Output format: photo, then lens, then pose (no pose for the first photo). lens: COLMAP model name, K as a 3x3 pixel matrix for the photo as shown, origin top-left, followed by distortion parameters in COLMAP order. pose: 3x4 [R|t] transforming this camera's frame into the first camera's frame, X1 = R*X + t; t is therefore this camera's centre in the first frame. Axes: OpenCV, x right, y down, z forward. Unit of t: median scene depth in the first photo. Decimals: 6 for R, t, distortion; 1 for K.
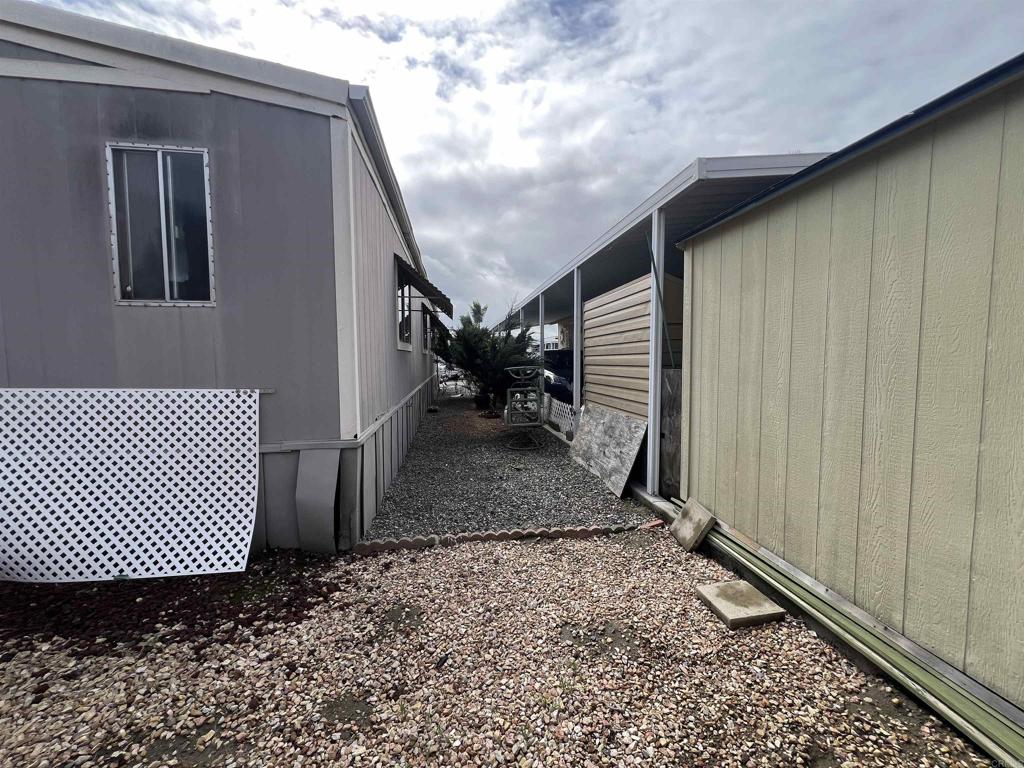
lens RADIAL K [[410.3, 0, 512.6], [0, 410.3, 384.1], [0, 0, 1]] dist [-0.002015, 0.000757]
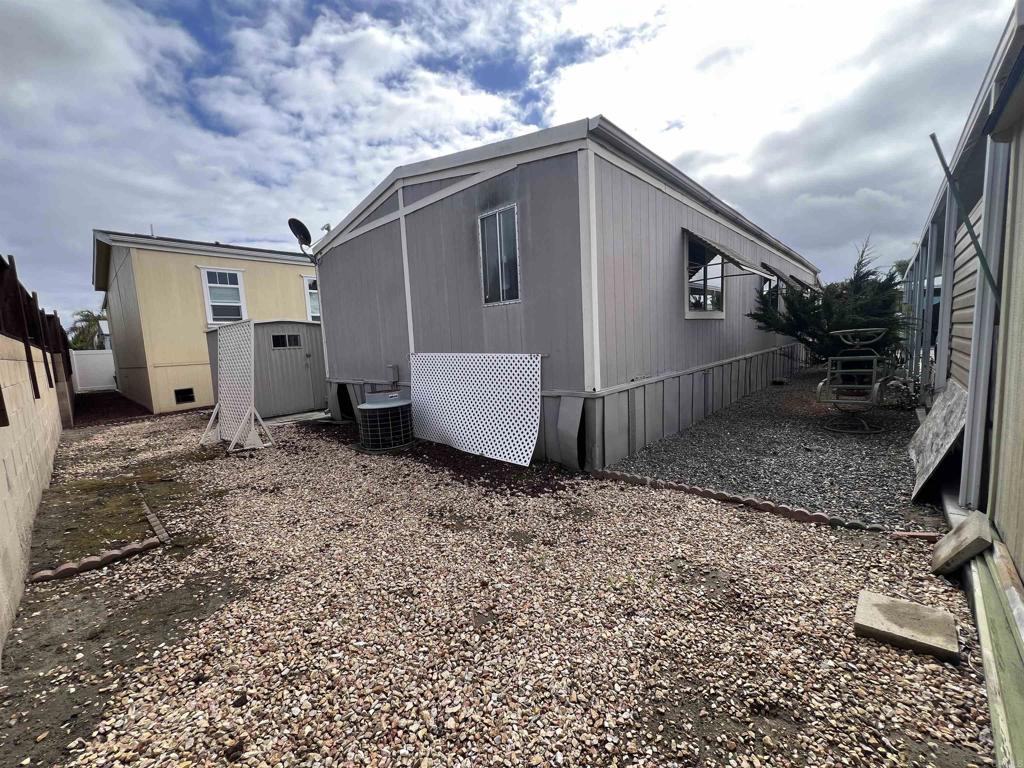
lens RADIAL K [[410.3, 0, 510.4], [0, 410.3, 384.5], [0, 0, 1]] dist [-0.002015, 0.000757]
pose [[0.628035, 0.058459, -0.775986, 0.516816], [-0.002157, 0.997301, 0.073385, 0.014525], [0.778182, -0.044414, 0.626466, -0.050653]]
